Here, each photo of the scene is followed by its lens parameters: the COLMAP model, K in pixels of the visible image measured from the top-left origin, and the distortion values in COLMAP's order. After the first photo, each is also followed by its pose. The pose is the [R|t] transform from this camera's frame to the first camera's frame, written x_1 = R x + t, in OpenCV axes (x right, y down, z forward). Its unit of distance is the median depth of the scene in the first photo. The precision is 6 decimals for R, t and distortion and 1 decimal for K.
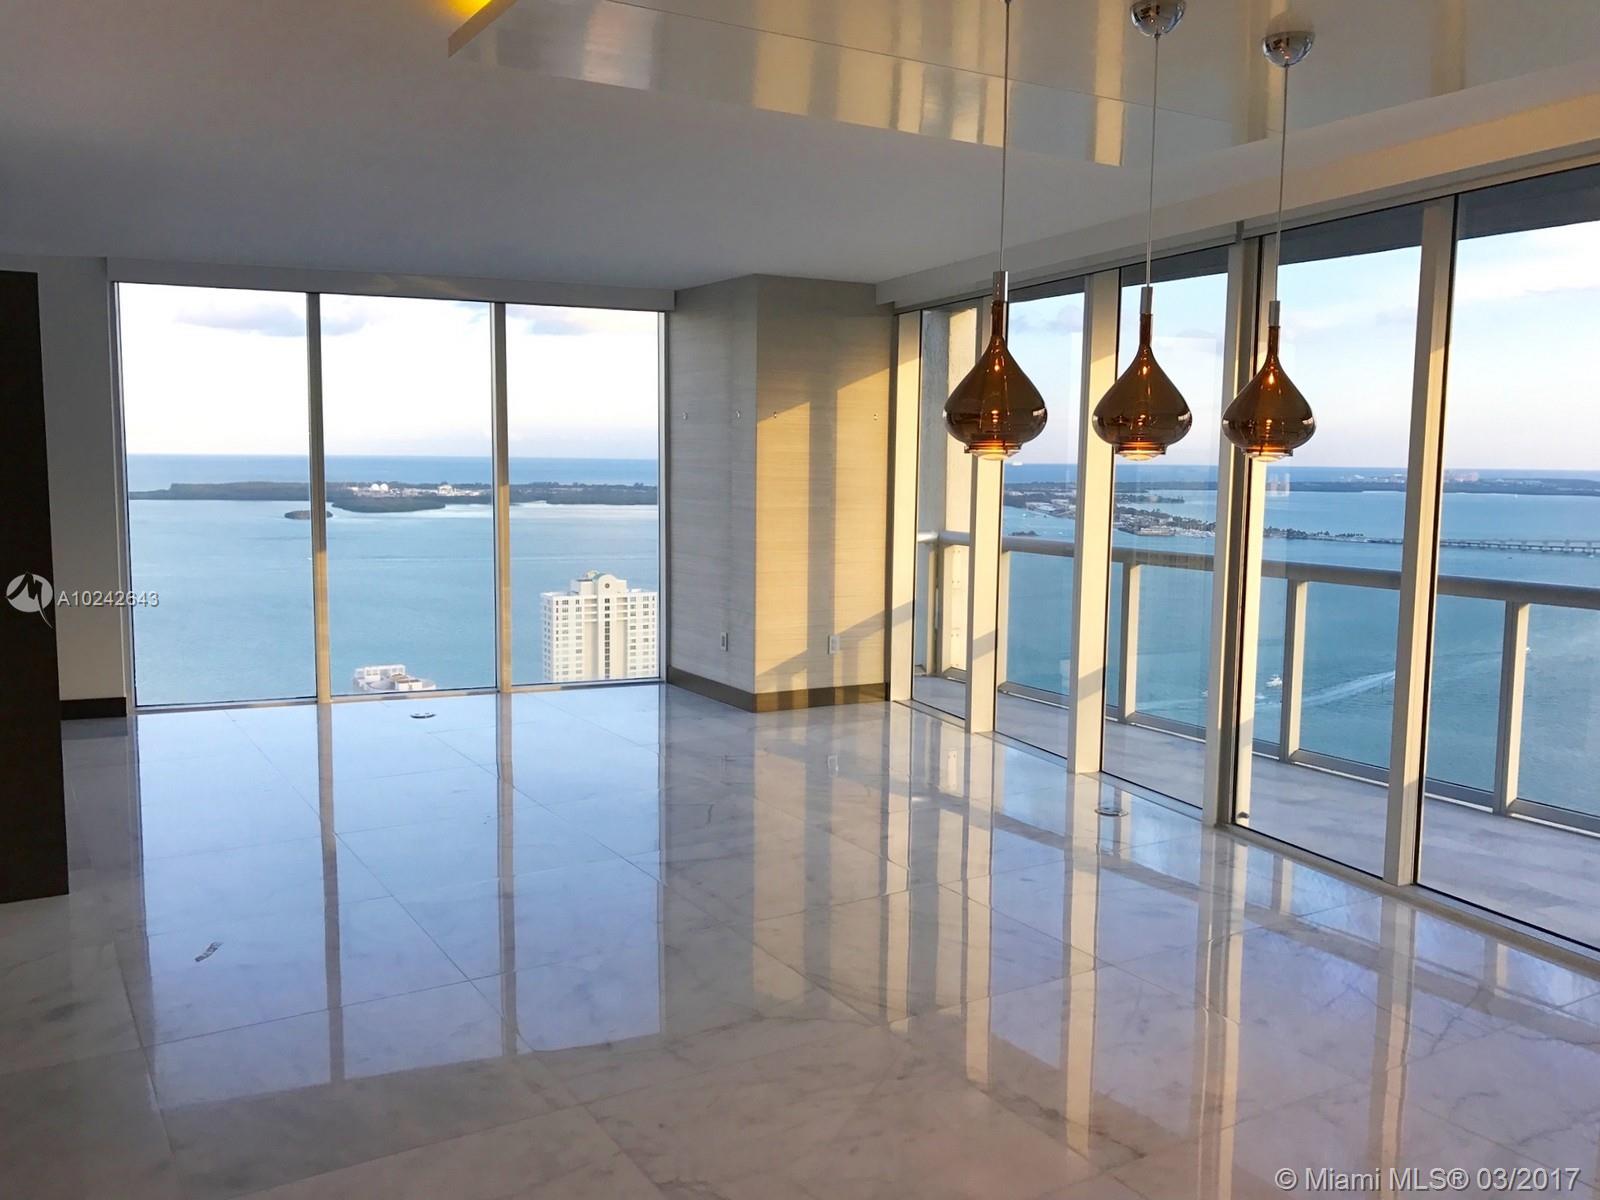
lens RADIAL K [[1304.7, 0, 787.7], [0, 1304.7, 593.7], [0, 0, 1]] dist [0.039391, -0.057462]
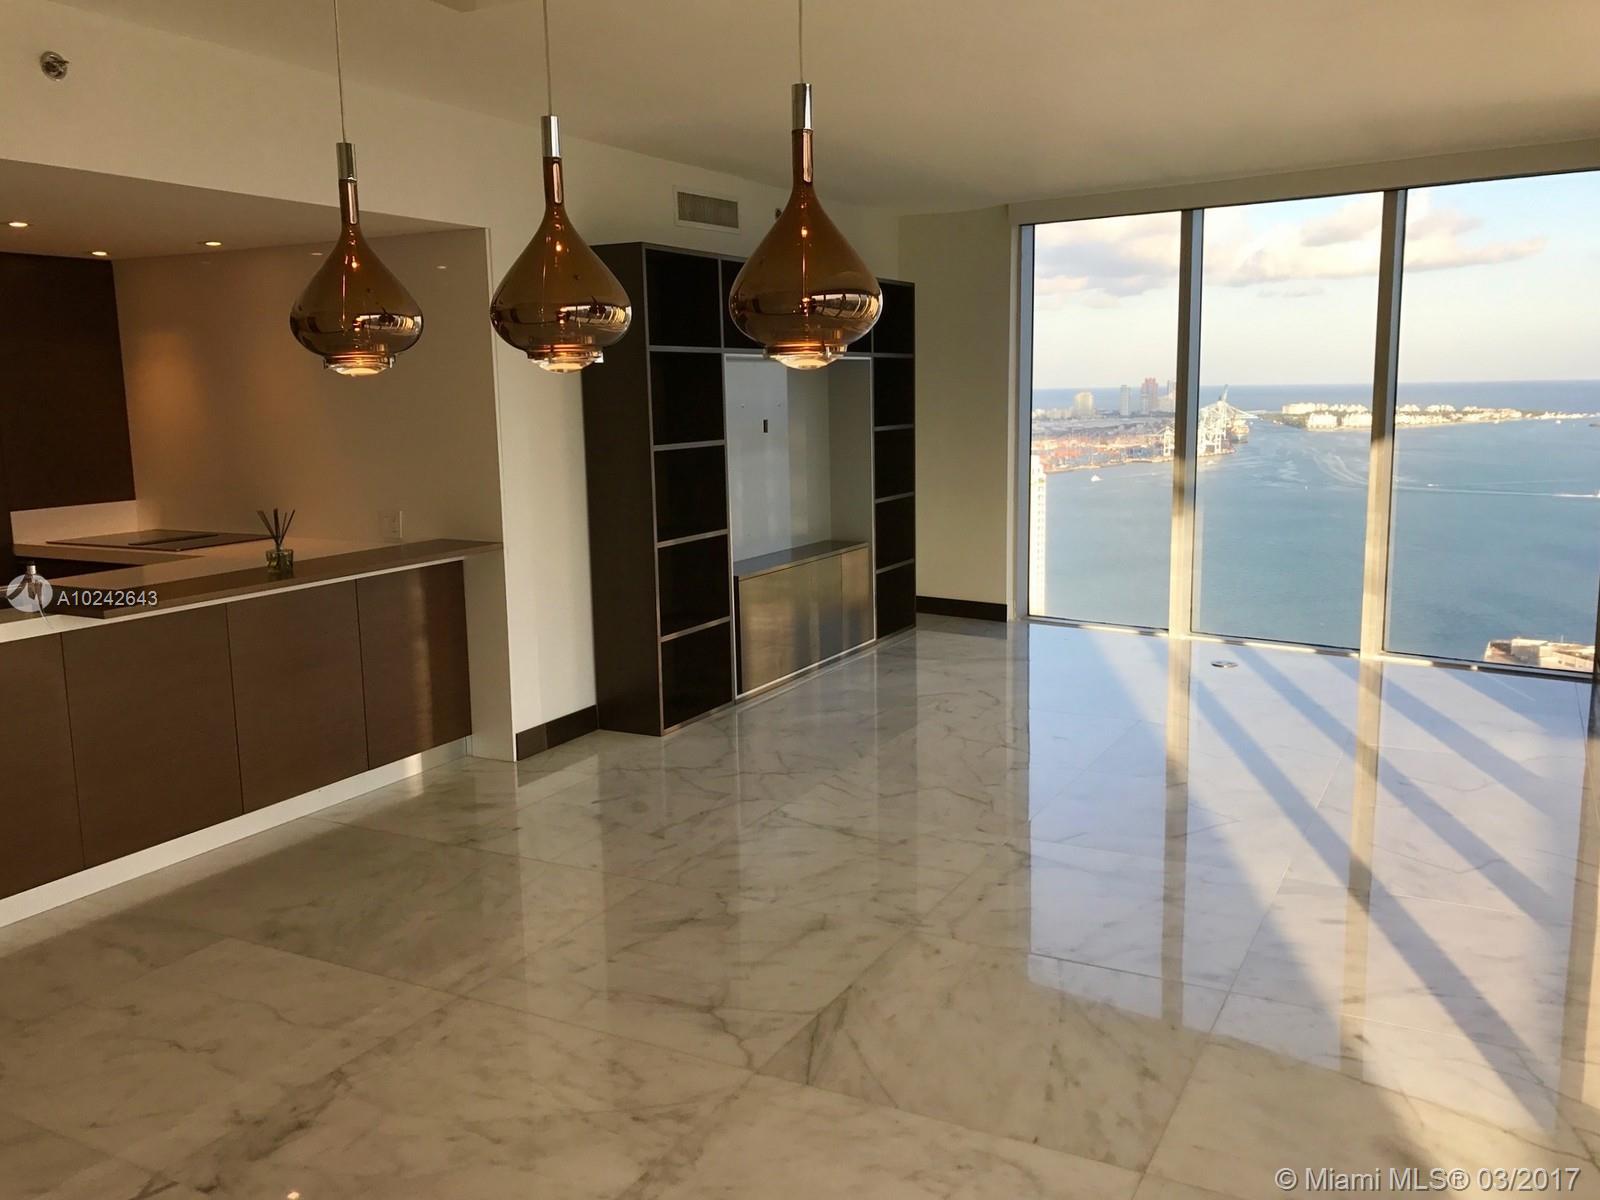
lens RADIAL K [[1304.7, 0, 816.9], [0, 1304.7, 599.9], [0, 0, 1]] dist [0.039391, -0.057462]
pose [[0.516983, 0.121705, -0.847299, 0.337509], [-0.071805, 0.992518, 0.098751, -0.021655], [0.852978, 0.009788, 0.521854, 0.270449]]
